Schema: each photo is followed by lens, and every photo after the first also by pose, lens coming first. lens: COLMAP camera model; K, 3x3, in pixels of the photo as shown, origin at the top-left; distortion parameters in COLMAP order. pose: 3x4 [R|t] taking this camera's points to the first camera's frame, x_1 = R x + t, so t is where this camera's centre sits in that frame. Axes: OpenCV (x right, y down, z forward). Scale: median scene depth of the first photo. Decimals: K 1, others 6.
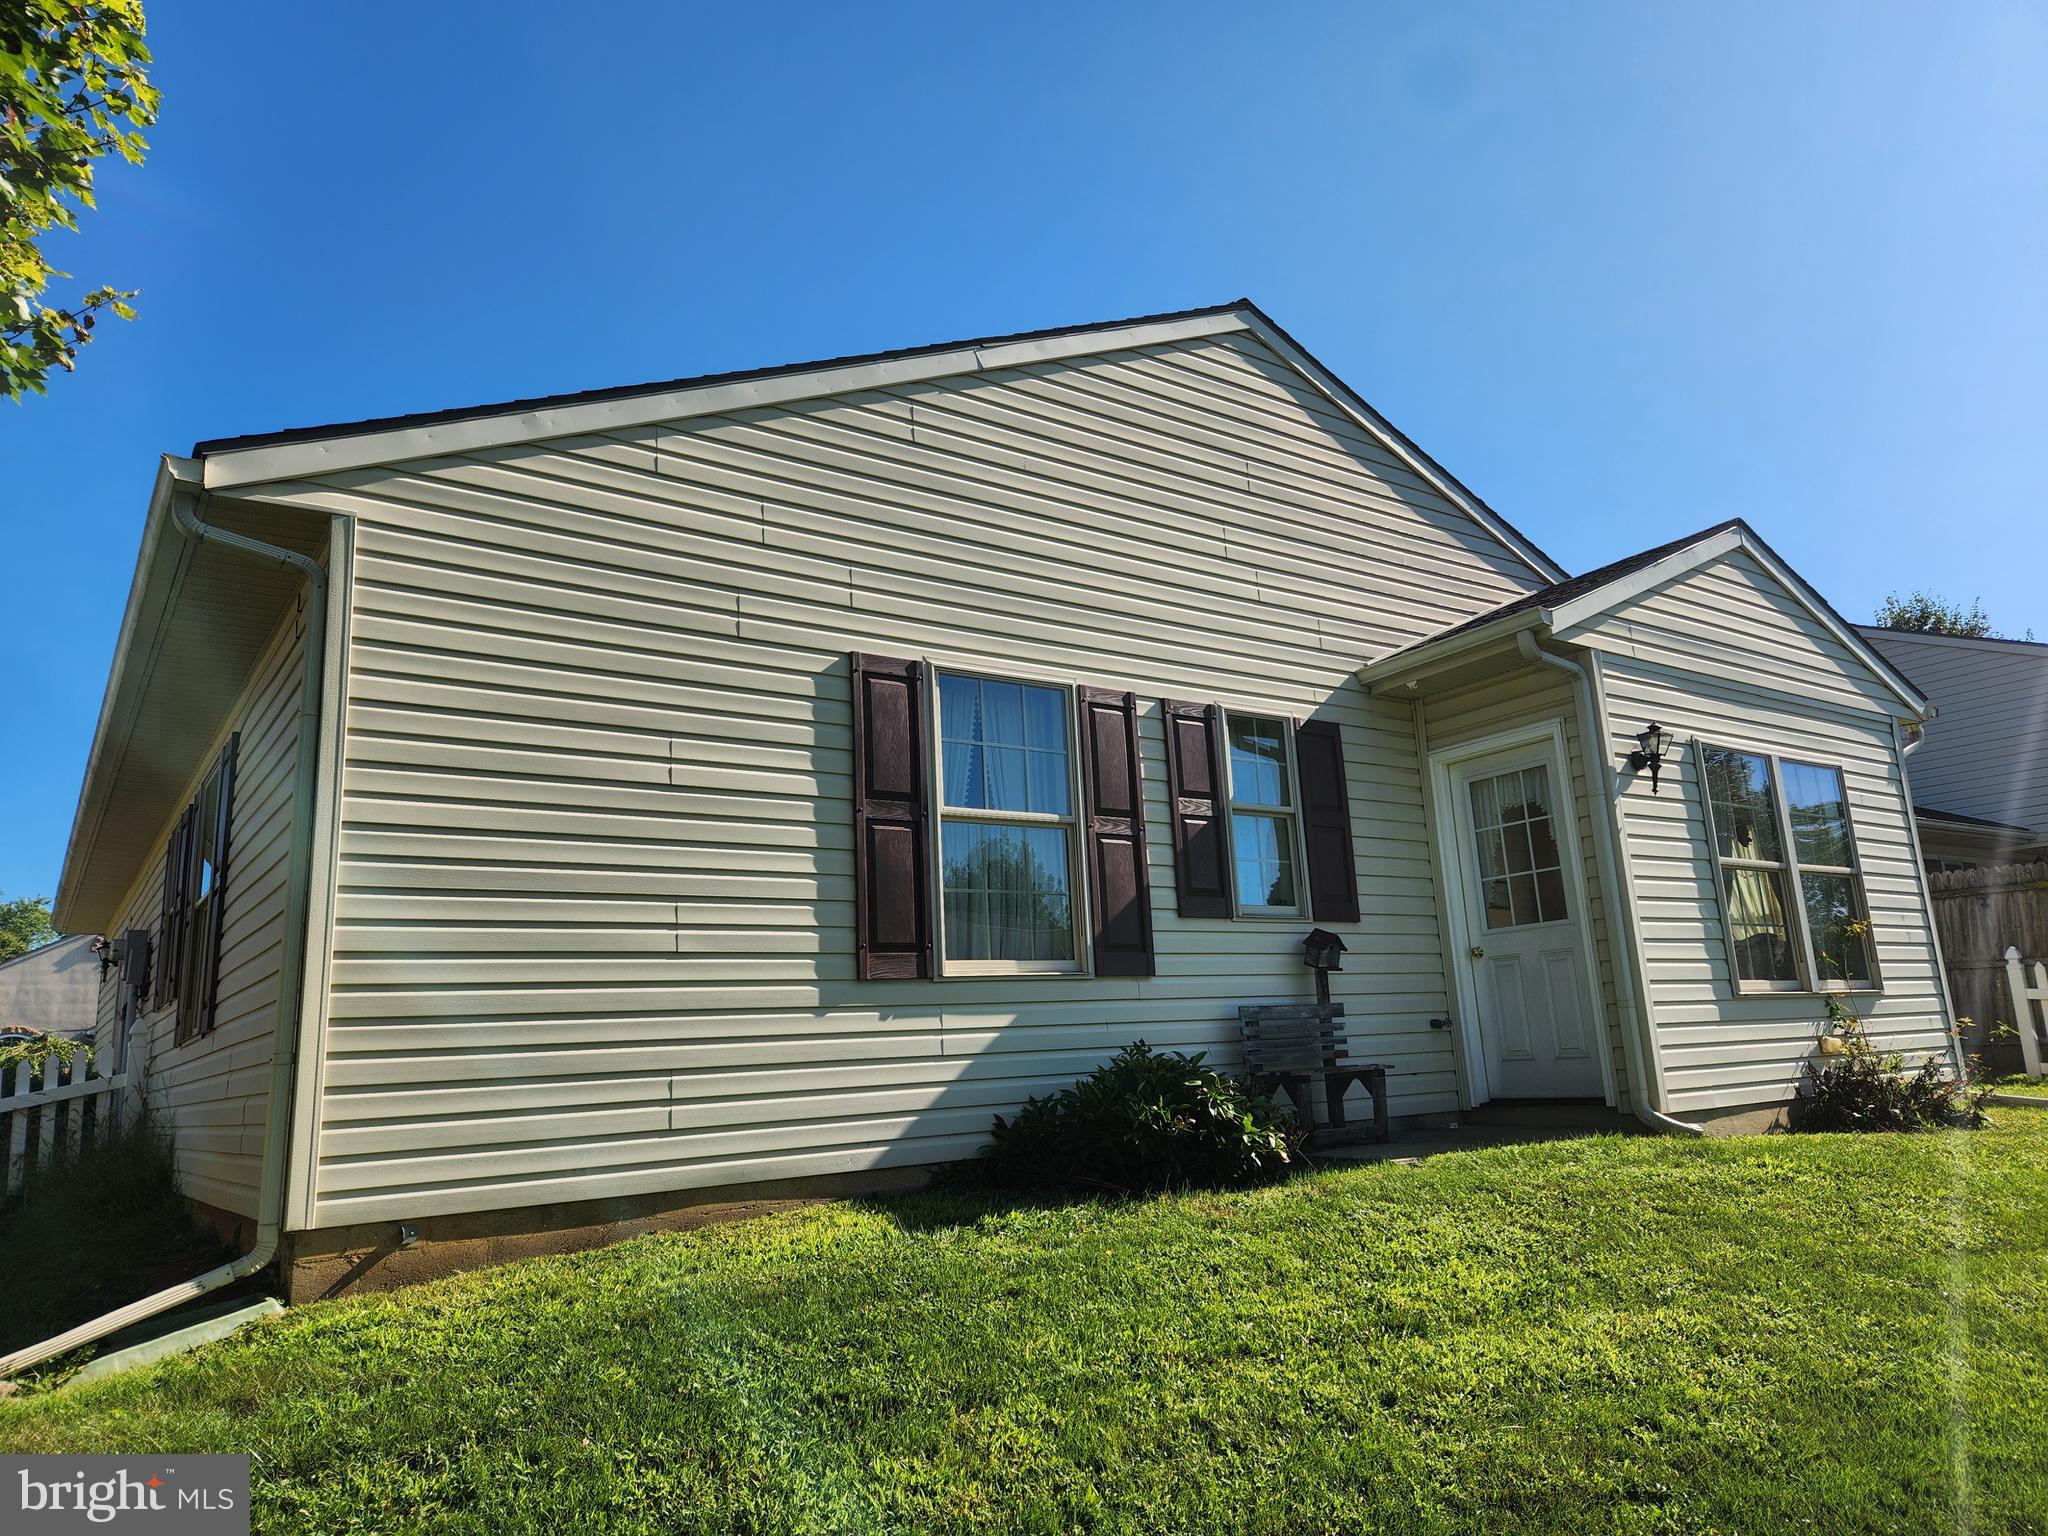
lens RADIAL K [[1355.6, 0, 1014.2], [0, 1355.6, 765.9], [0, 0, 1]] dist [0.054013, -0.050365]
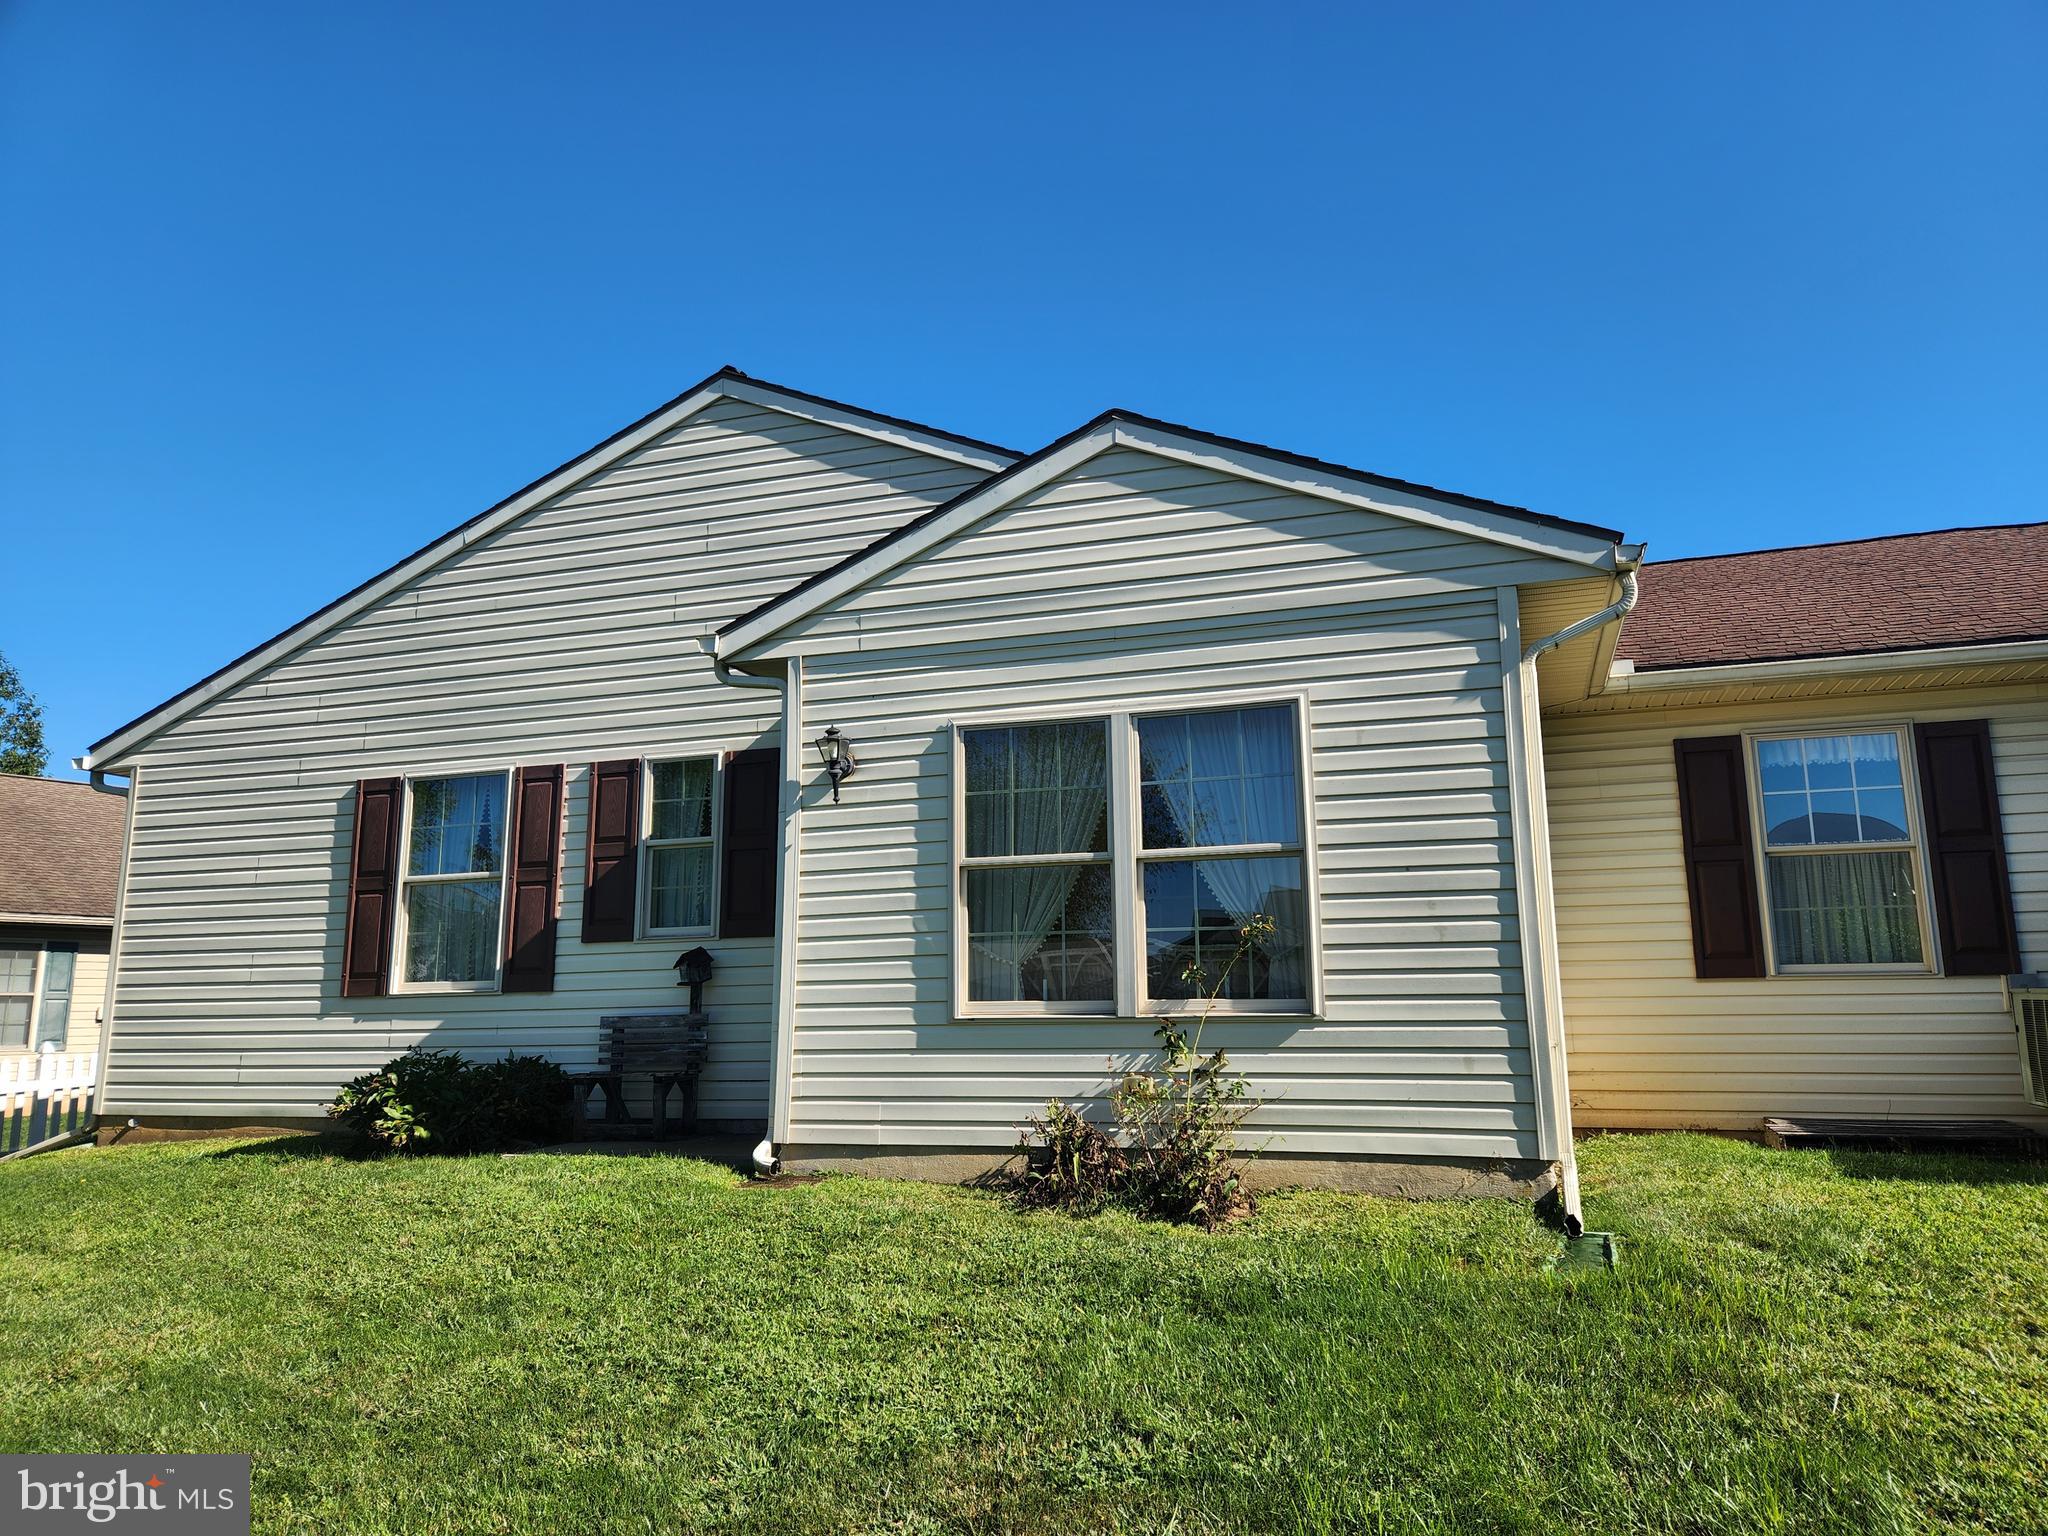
lens RADIAL K [[1355.6, 0, 1014.3], [0, 1355.6, 770.2], [0, 0, 1]] dist [0.054013, -0.050365]
pose [[0.597680, -0.100175, -0.795452, 1.394669], [0.150715, 0.988513, -0.011245, 0.029732], [0.787441, -0.113166, 0.605913, 0.589046]]
